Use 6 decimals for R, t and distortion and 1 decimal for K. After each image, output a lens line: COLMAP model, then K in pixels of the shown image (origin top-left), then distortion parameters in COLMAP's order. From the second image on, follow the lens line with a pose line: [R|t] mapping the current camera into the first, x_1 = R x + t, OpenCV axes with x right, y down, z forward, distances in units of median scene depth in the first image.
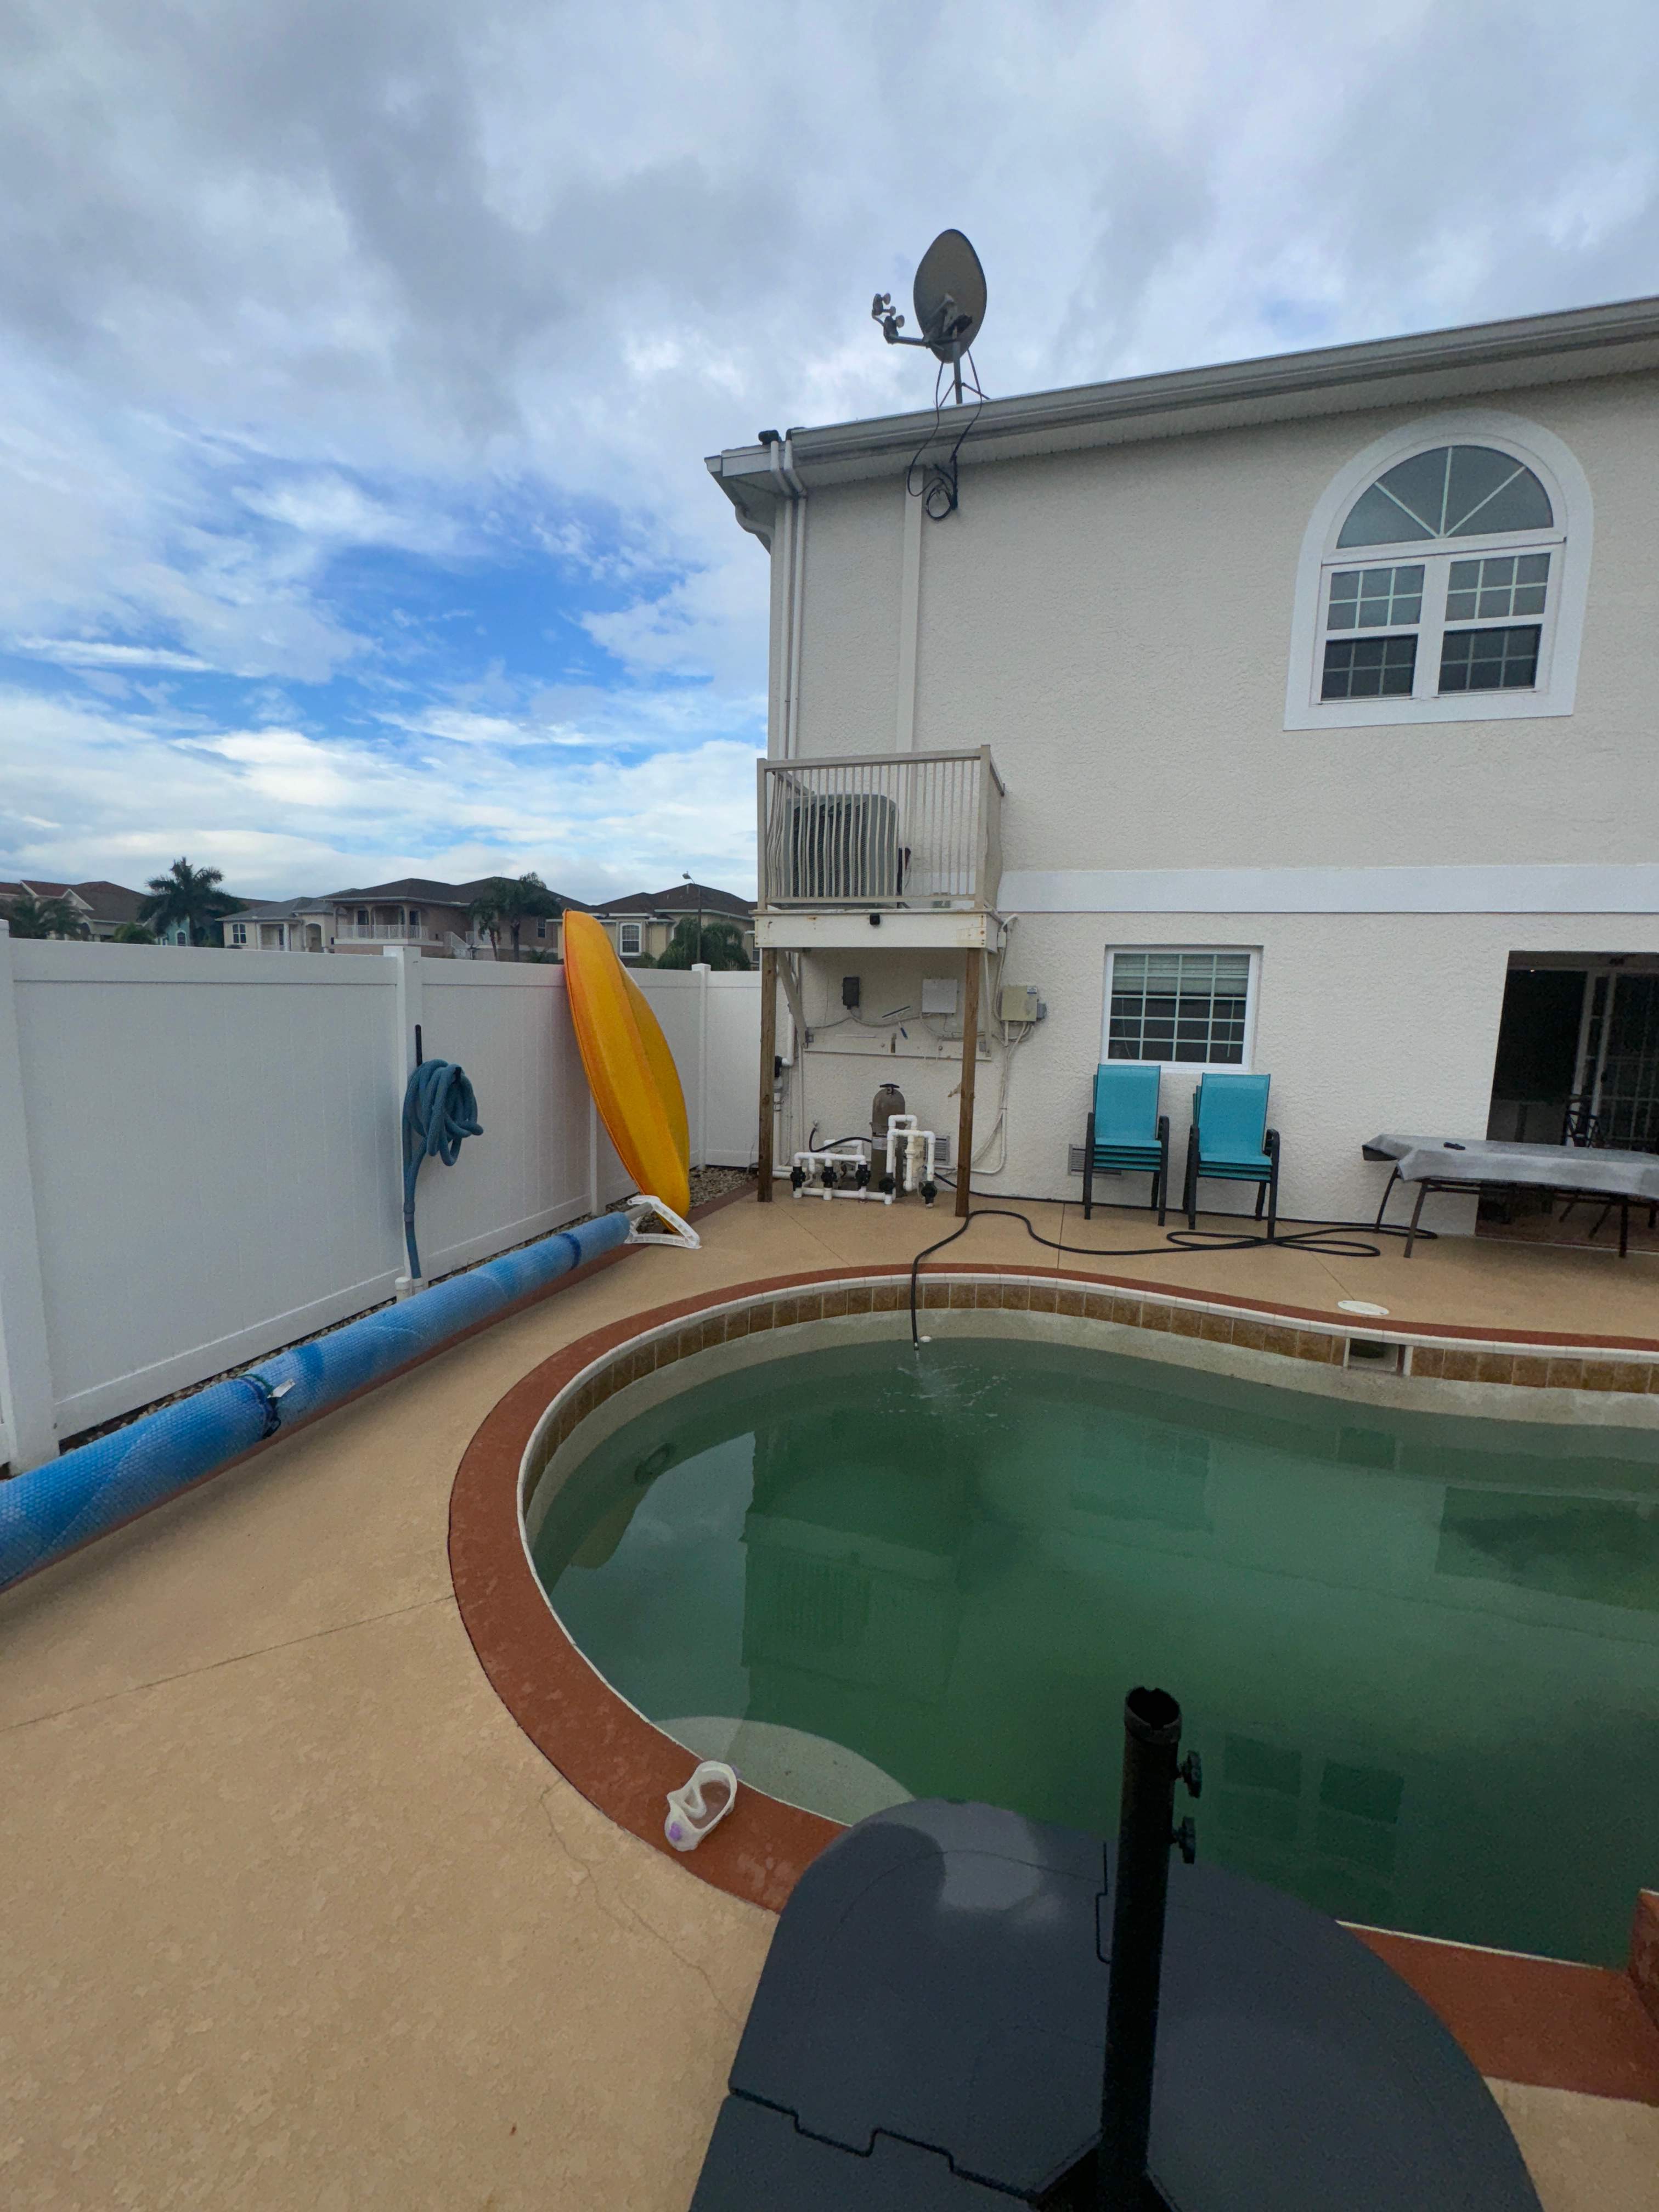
lens RADIAL K [[884.9, 0, 829.5], [0, 884.9, 1103.5], [0, 0, 1]] dist [-0.002320, -0.000022]
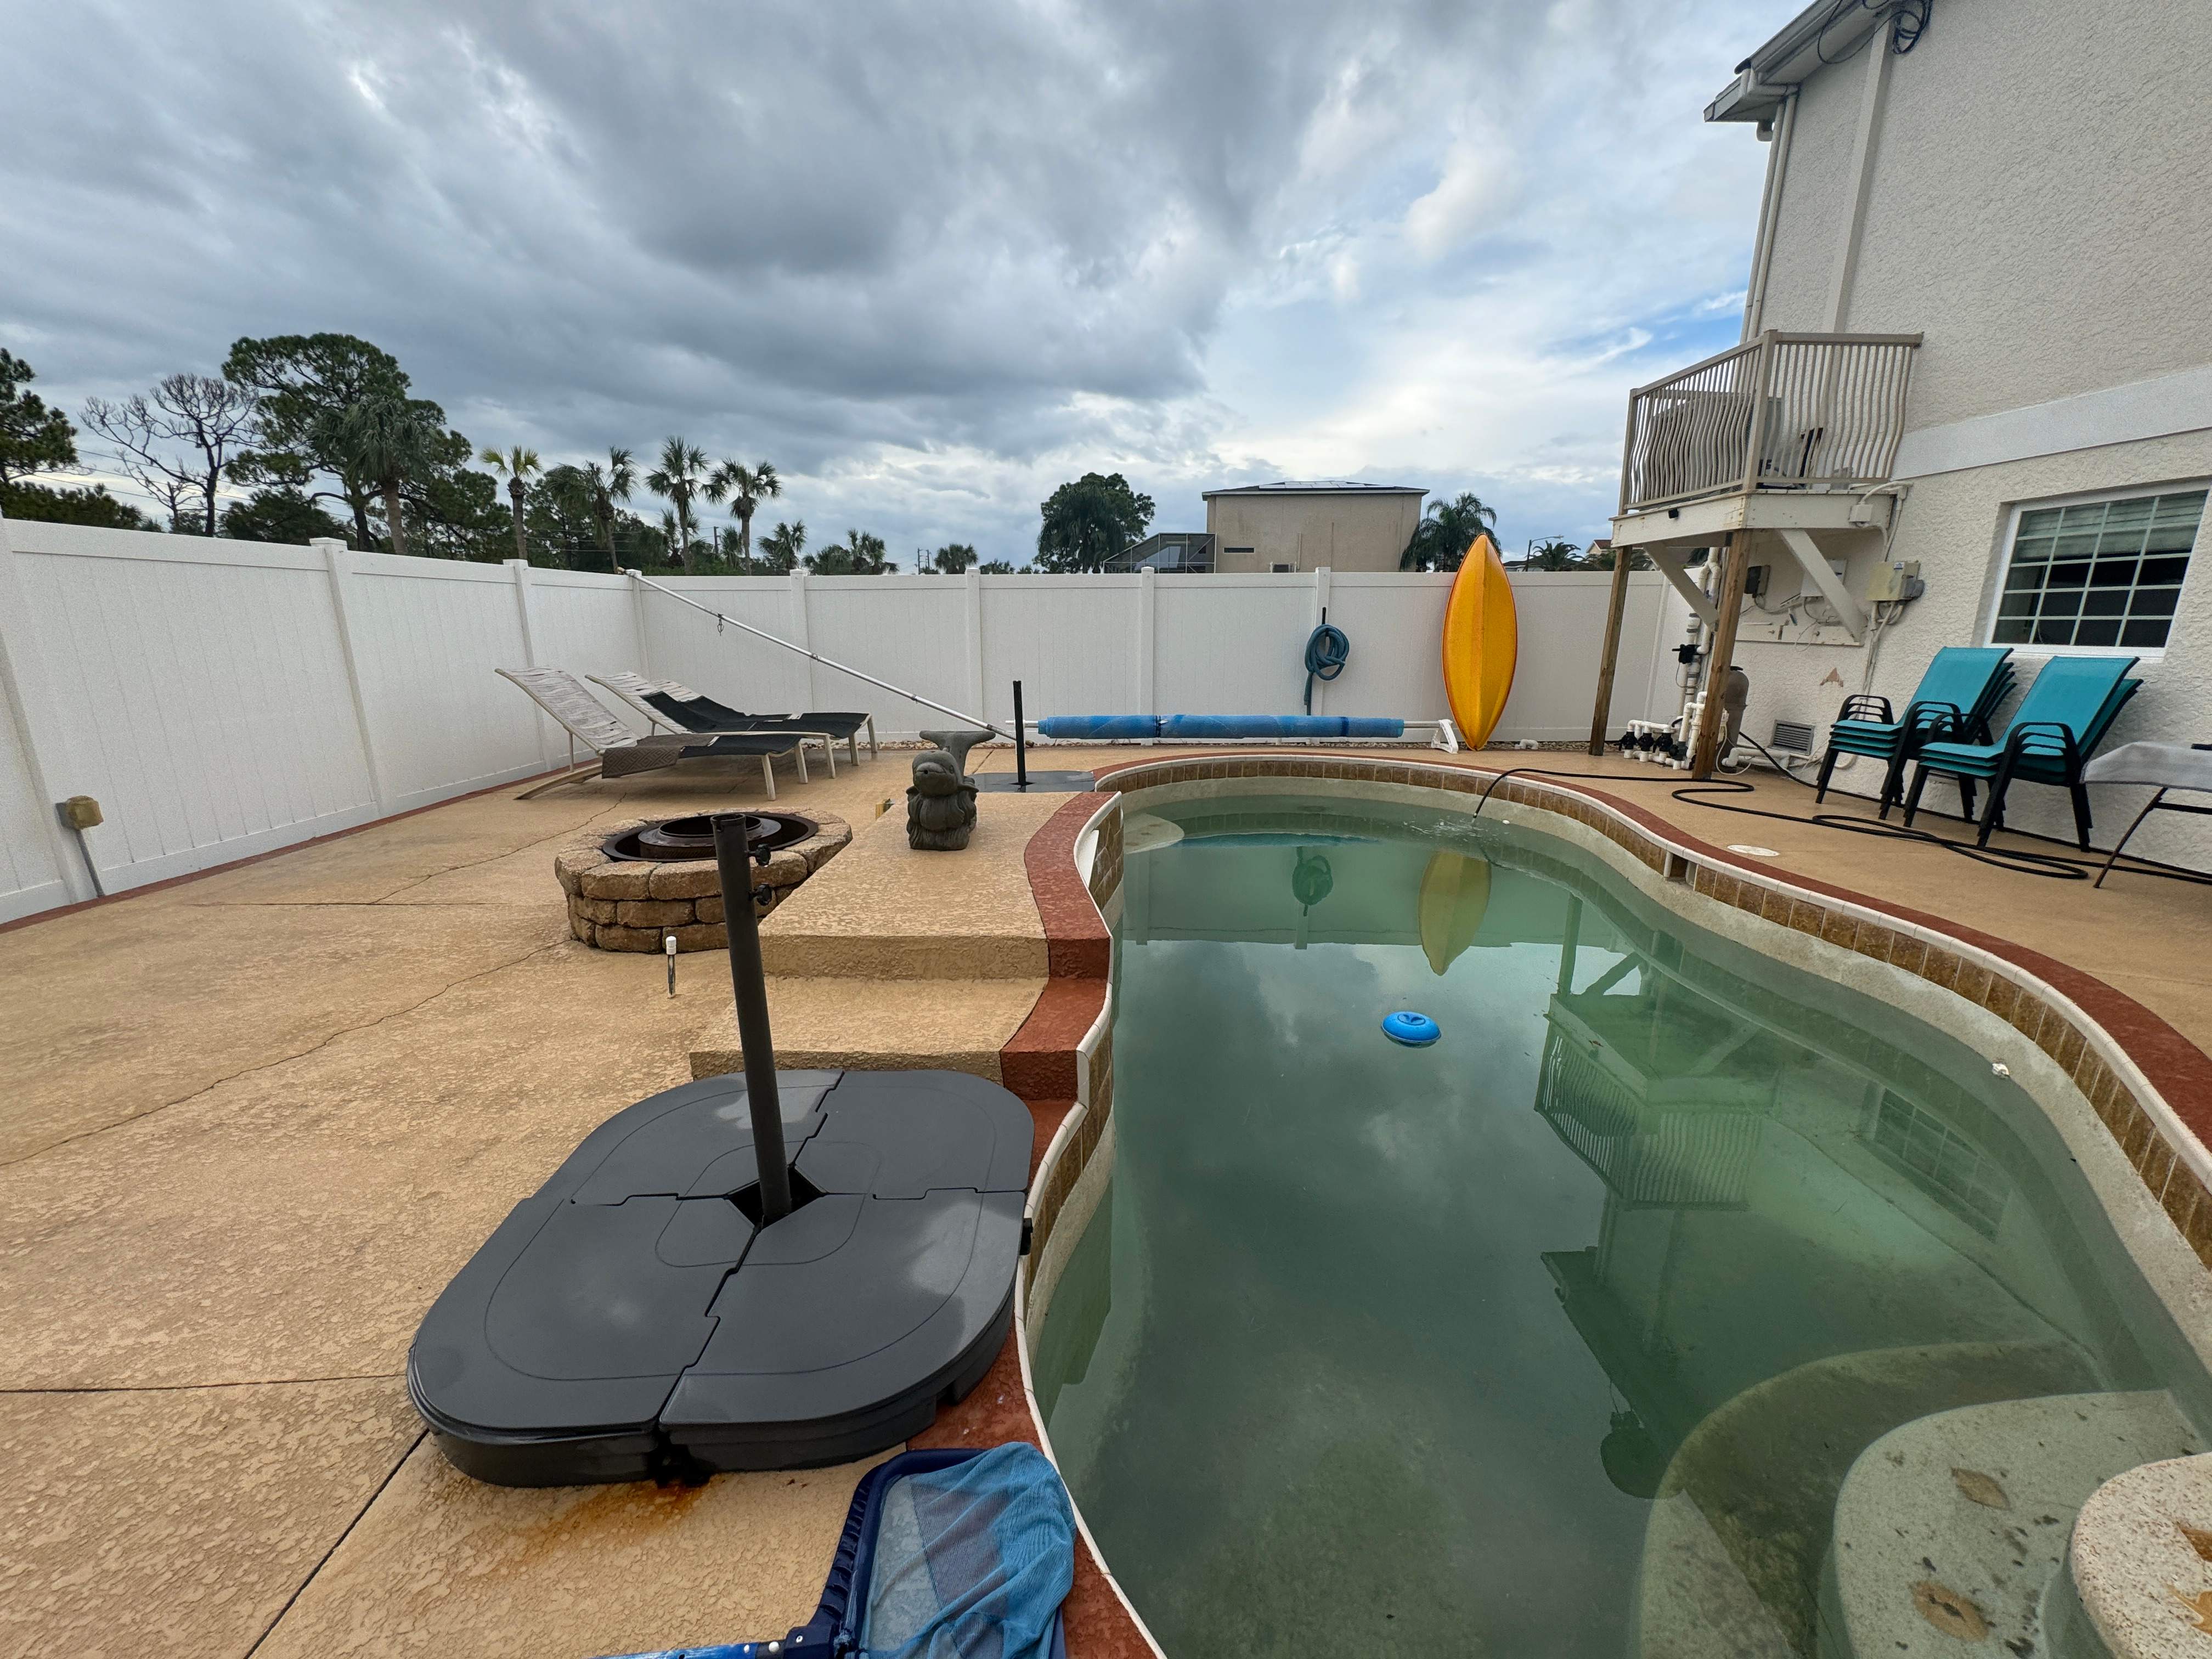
lens RADIAL K [[883.2, 0, 1107.7], [0, 883.2, 826.3], [0, 0, 1]] dist [0.000224, -0.000229]
pose [[0.300786, 0.198493, -0.932807, 0.911006], [-0.115792, 0.978466, 0.170872, 0.075515], [0.946636, 0.056615, 0.317293, -0.043553]]
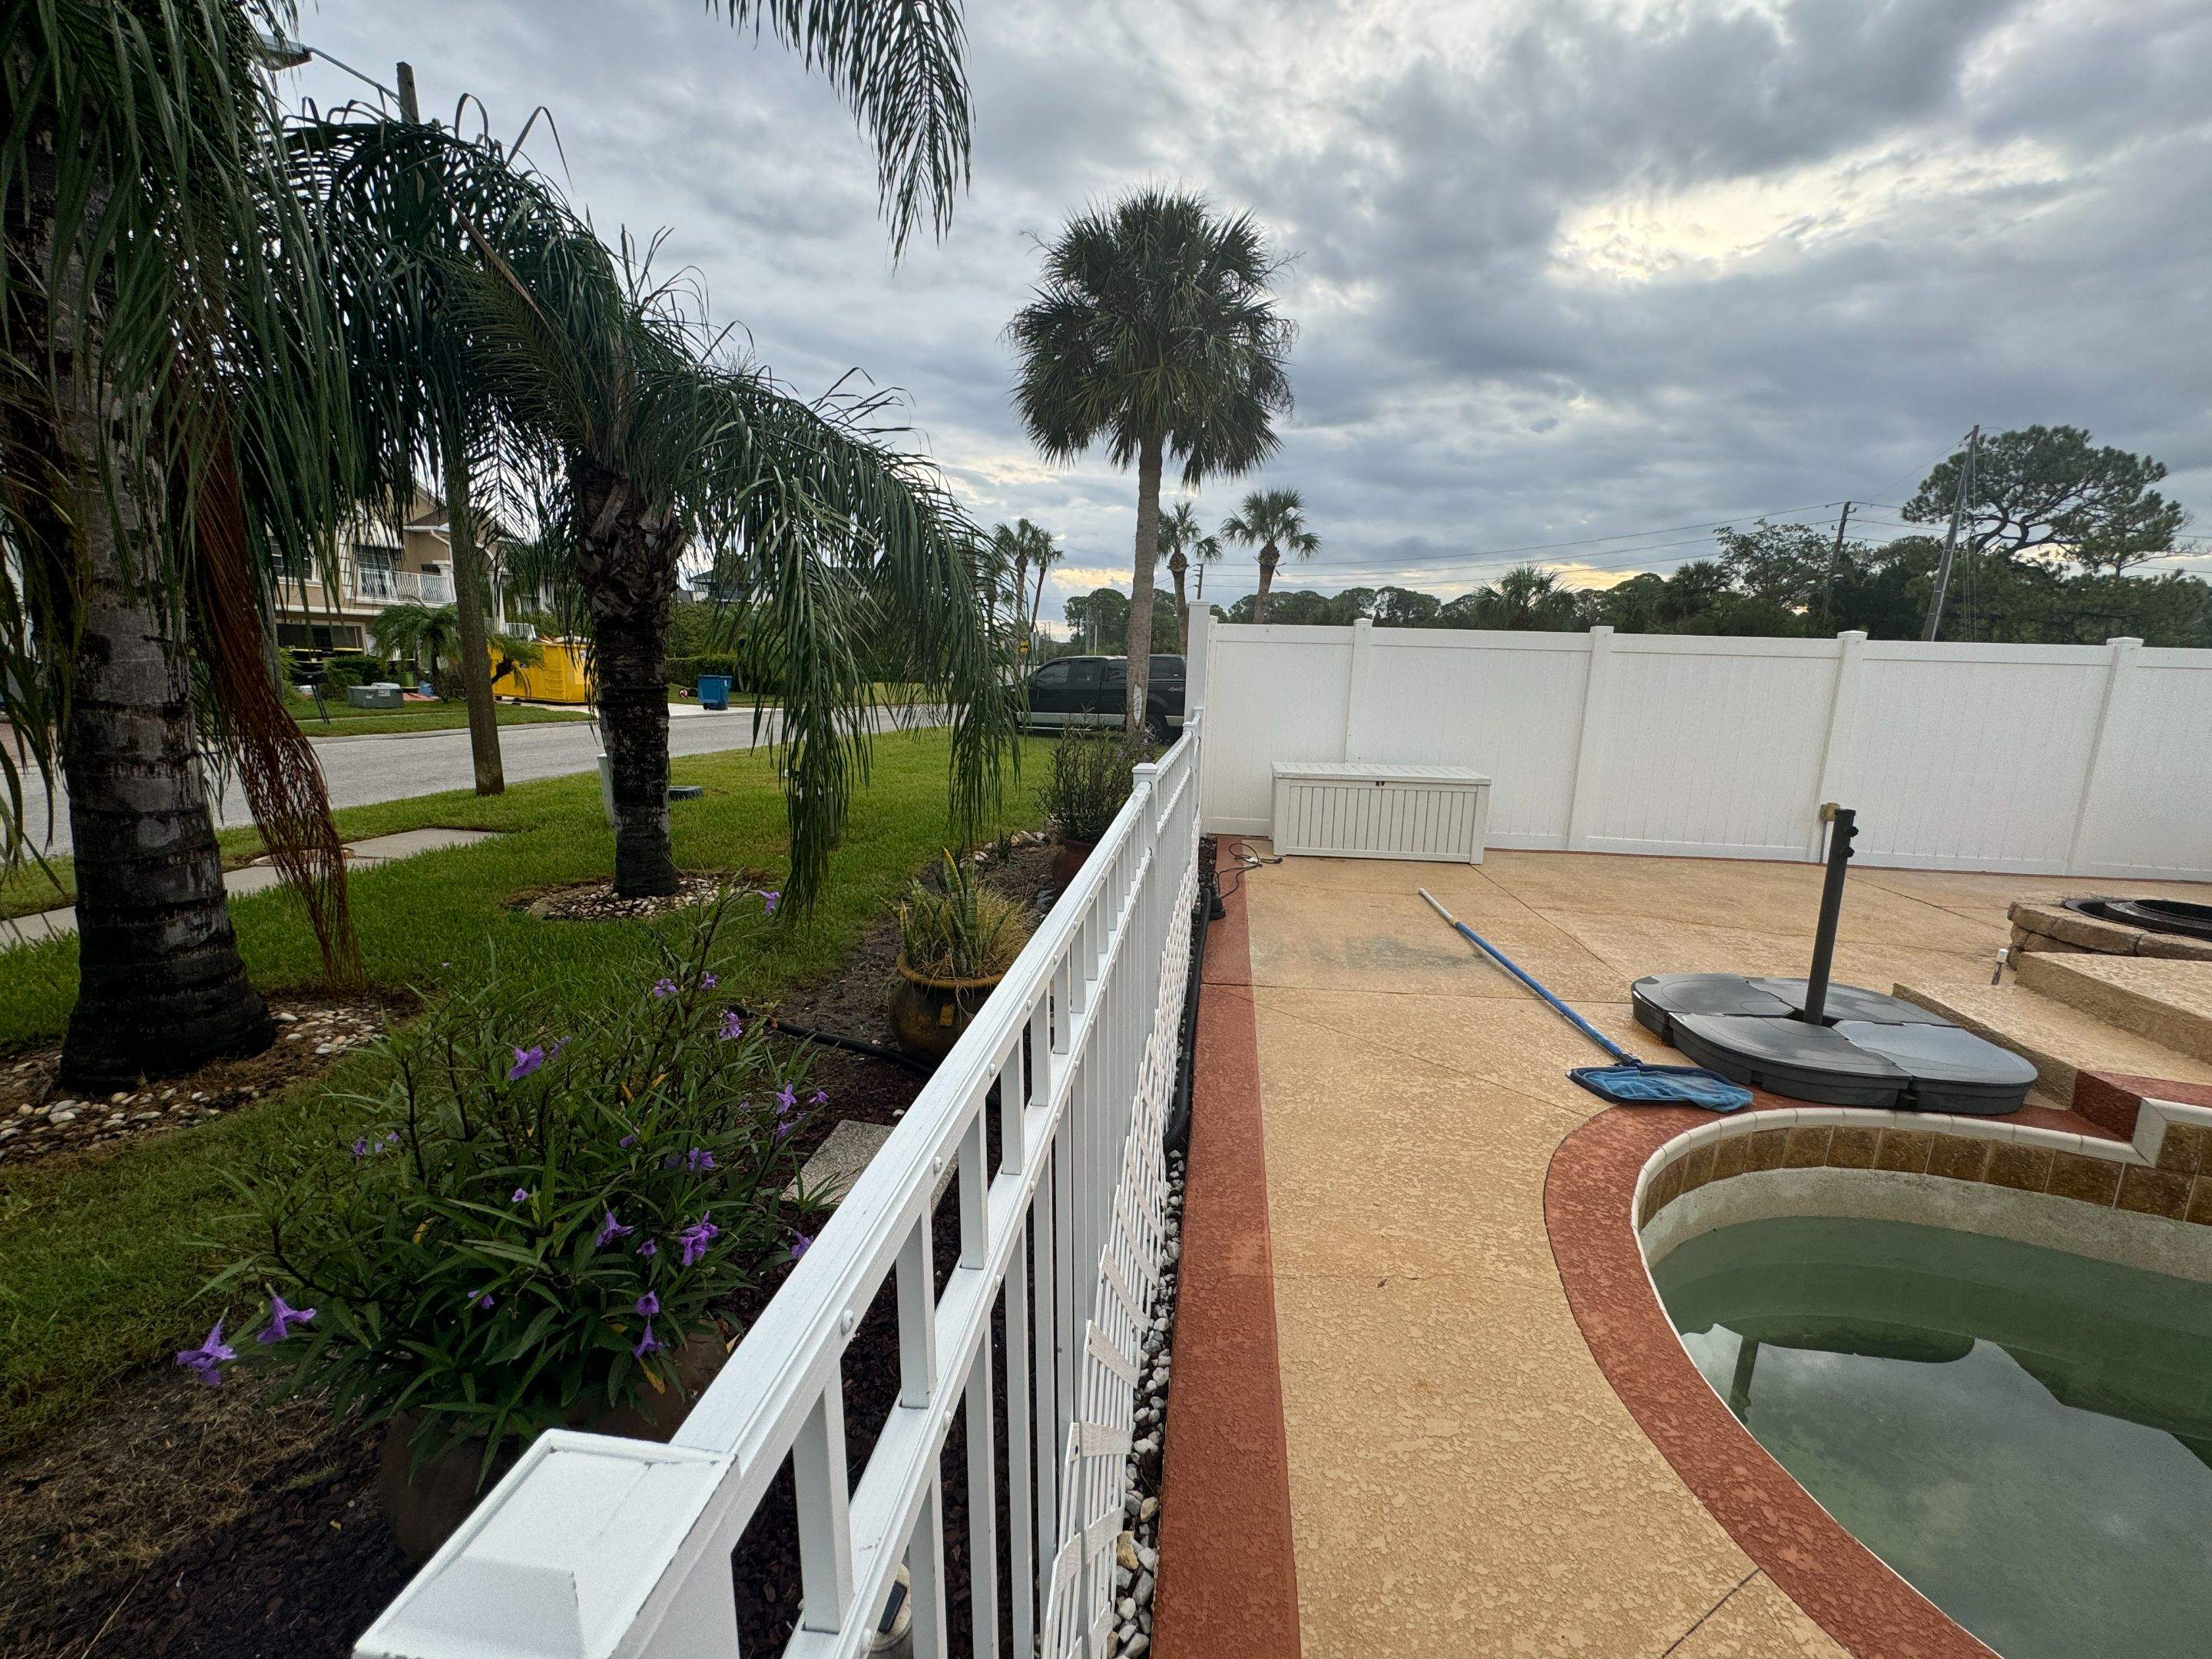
lens RADIAL K [[889.1, 0, 1107.0], [0, 889.1, 827.7], [0, 0, 1]] dist [-0.001726, -0.000007]
pose [[-0.985270, -0.018278, -0.170028, 1.115181], [-0.069229, 0.951786, 0.298848, 0.024264], [0.156368, 0.306217, -0.939032, 0.306774]]
